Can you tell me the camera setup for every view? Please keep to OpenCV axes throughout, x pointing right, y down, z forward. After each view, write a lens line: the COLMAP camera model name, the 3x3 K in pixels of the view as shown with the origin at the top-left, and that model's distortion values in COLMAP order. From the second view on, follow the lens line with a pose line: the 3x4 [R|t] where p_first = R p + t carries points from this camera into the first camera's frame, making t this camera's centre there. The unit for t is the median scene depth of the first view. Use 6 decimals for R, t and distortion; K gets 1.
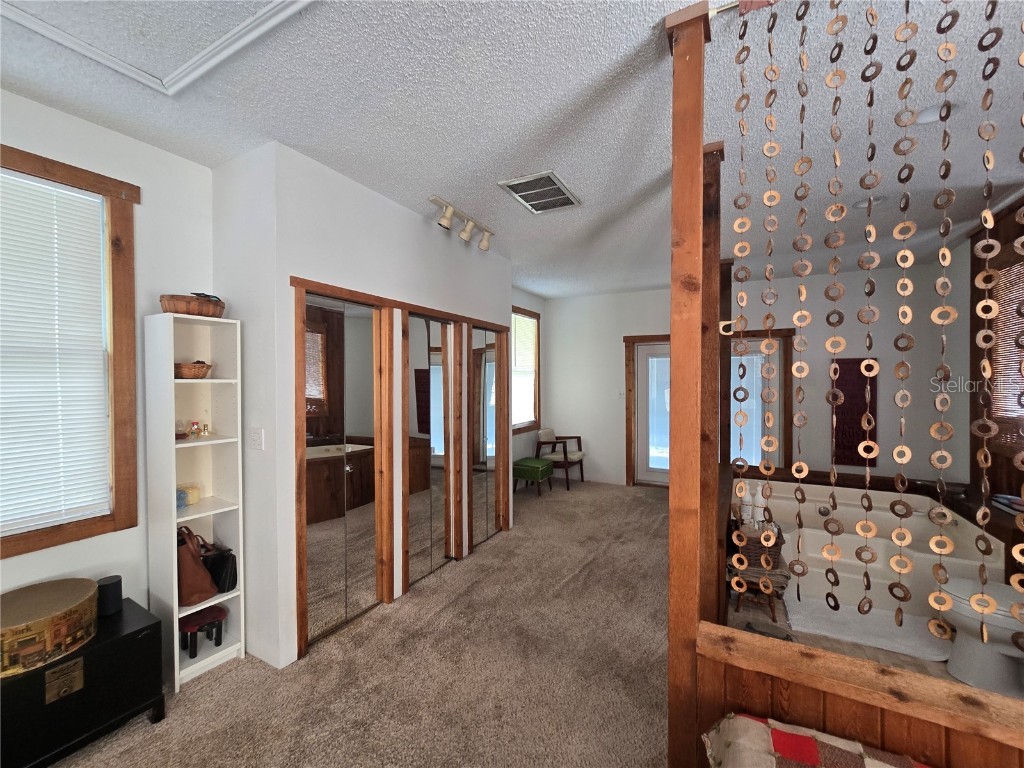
lens RADIAL K [[420.9, 0, 519.4], [0, 420.9, 386.3], [0, 0, 1]] dist [0.001297, 0.000607]
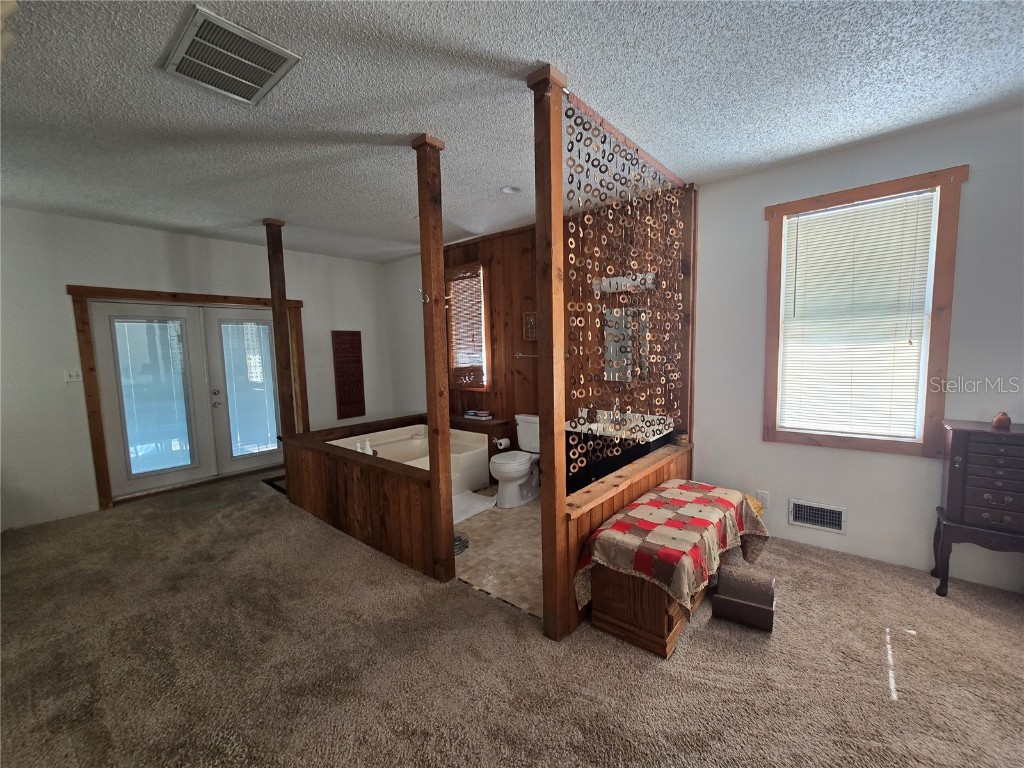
lens RADIAL K [[420.9, 0, 519.1], [0, 420.9, 386.5], [0, 0, 1]] dist [0.001297, 0.000607]
pose [[0.203290, -0.091829, 0.974803, -0.365950], [0.033927, 0.995655, 0.086718, 0.002729], [-0.978531, 0.015444, 0.205523, 0.290953]]
